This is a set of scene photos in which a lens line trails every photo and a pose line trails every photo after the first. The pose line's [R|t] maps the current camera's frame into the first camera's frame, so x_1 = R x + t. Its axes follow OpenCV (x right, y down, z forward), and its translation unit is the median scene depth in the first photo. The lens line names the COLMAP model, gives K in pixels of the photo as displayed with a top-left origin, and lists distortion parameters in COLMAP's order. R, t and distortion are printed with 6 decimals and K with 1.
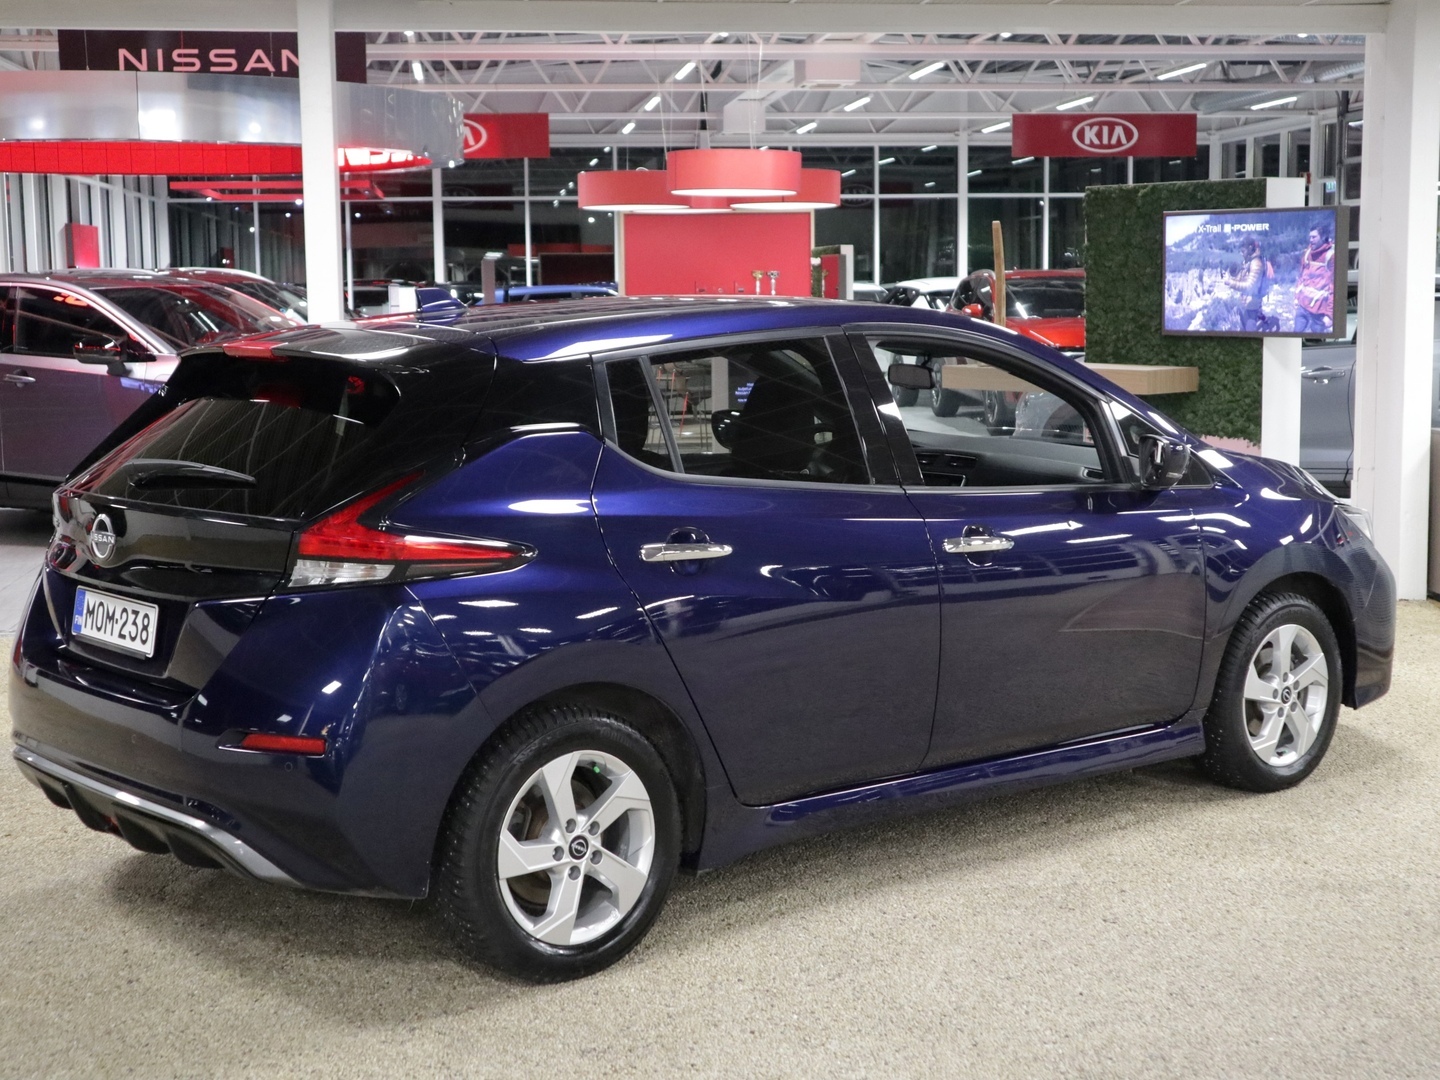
lens RADIAL K [[1994.0, 0, 720.0], [0, 1994.0, 540.0], [0, 0, 1]] dist [-0.036587, -0.038553]
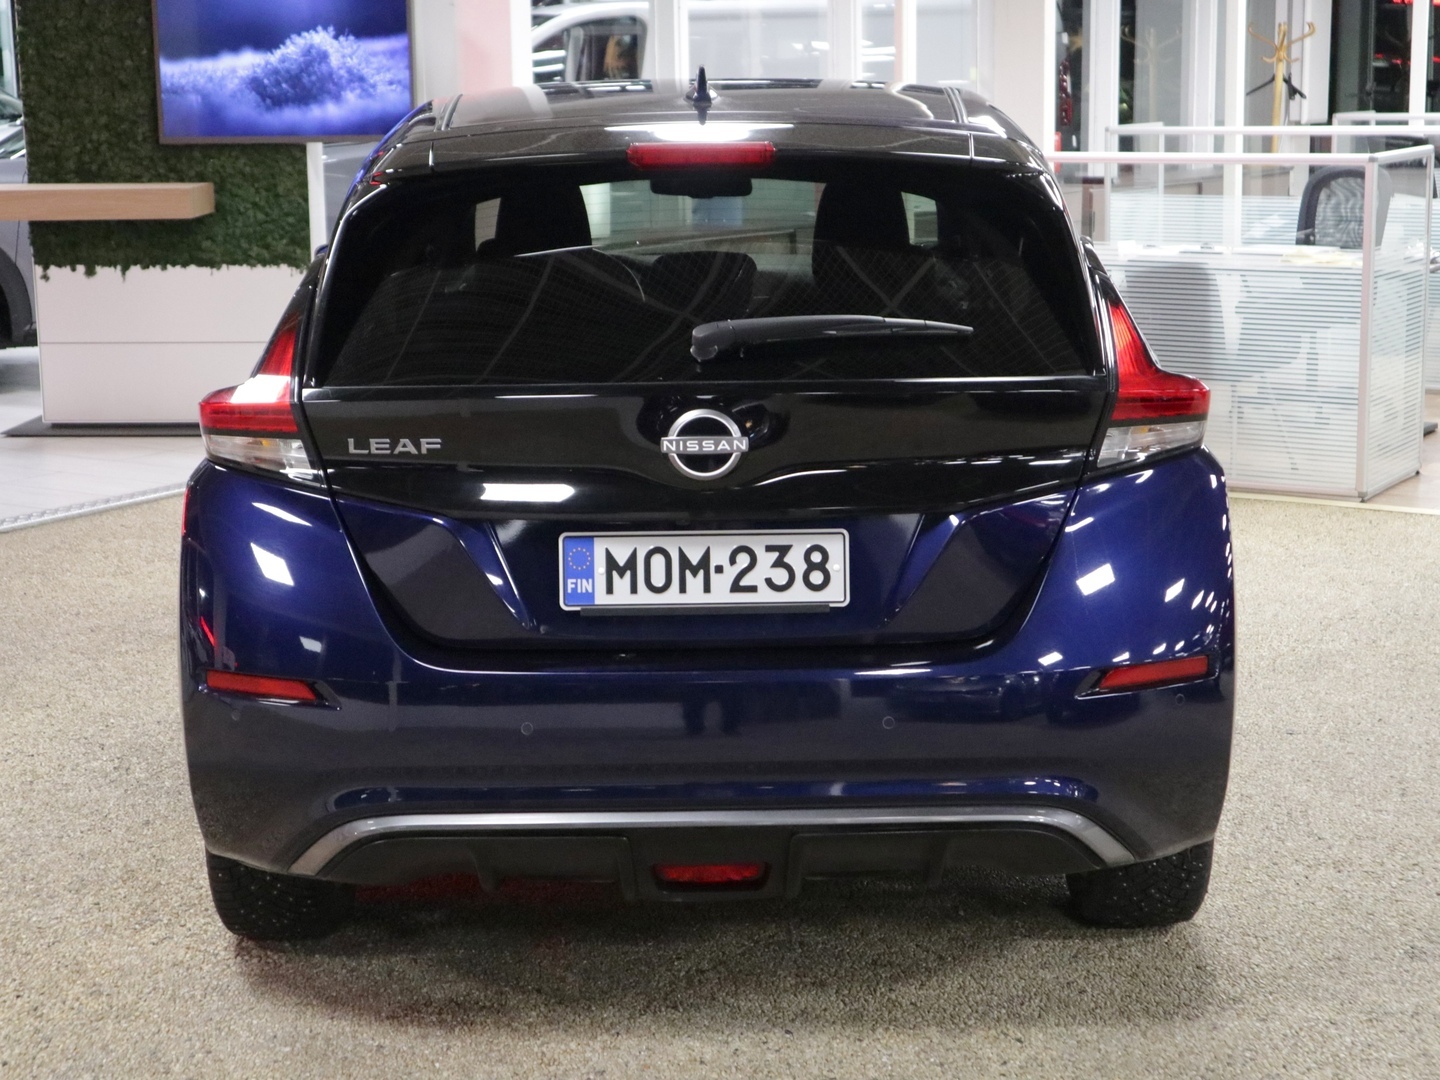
lens RADIAL K [[2392.0, 0, 720.0], [0, 2392.0, 540.0], [0, 0, 1]] dist [-0.050151, 0.122754]
pose [[0.665708, -0.140820, 0.732805, -0.364455], [0.098451, 0.990022, 0.100812, -0.020153], [-0.739690, 0.005034, 0.672929, 0.191236]]
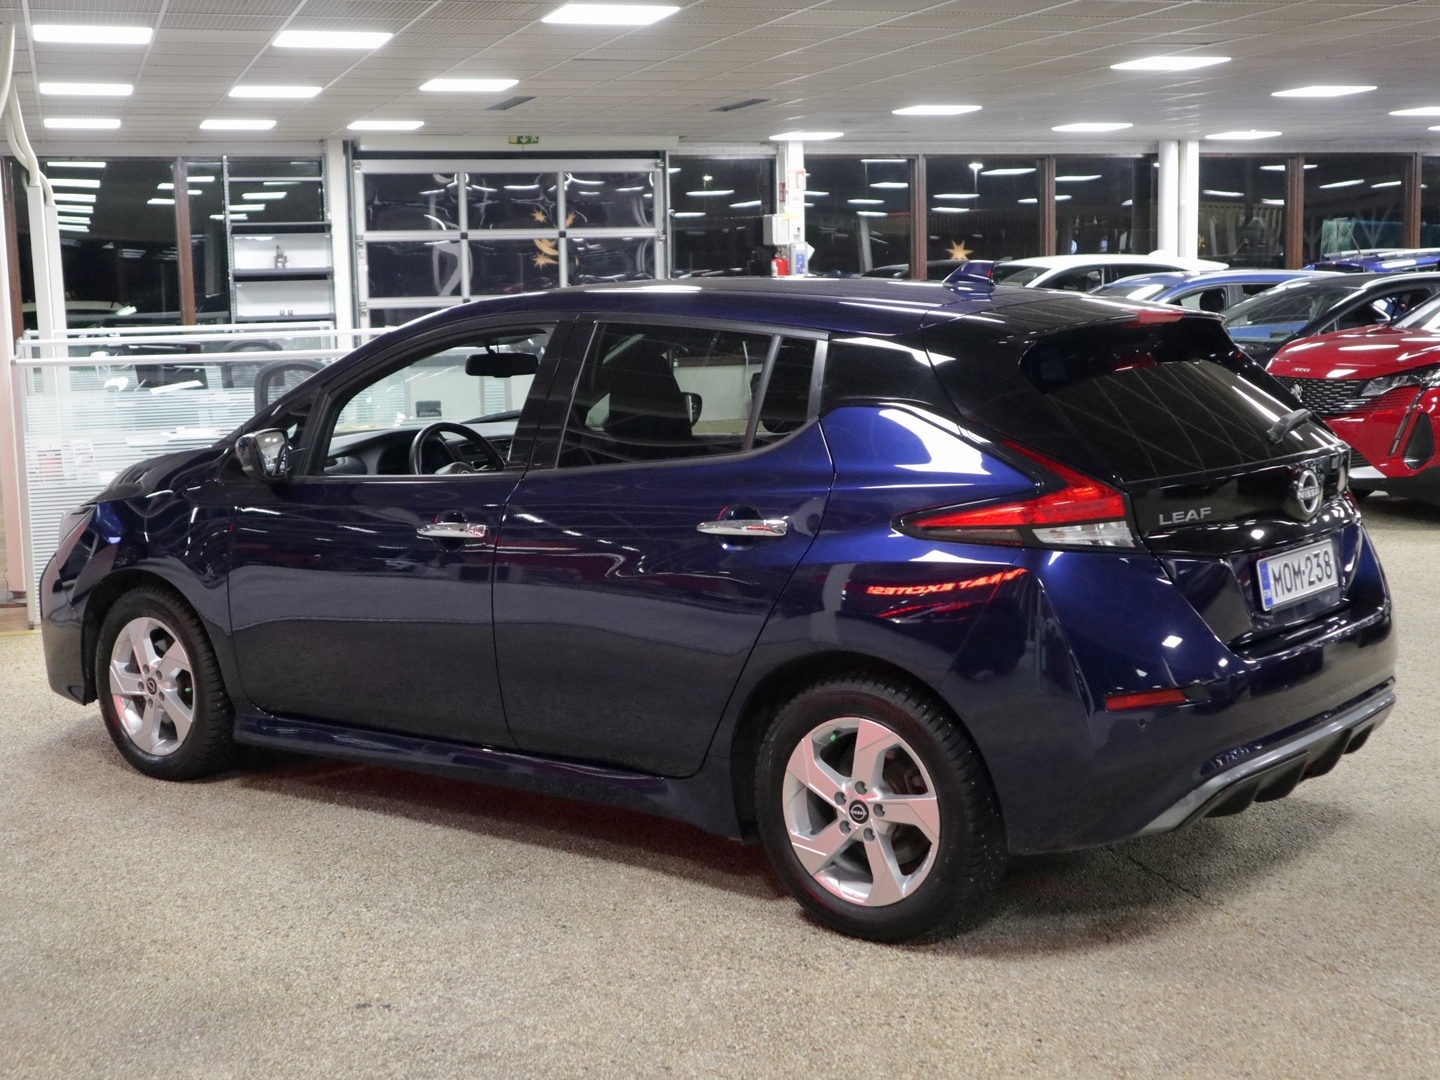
lens RADIAL K [[2075.4, 0, 720.0], [0, 2075.4, 540.0], [0, 0, 1]] dist [0.014164, 0.034212]
pose [[-0.191223, -0.126646, 0.973342, -0.536272], [0.127781, 0.979990, 0.152615, -0.074542], [-0.973194, 0.153558, -0.171214, 0.609904]]
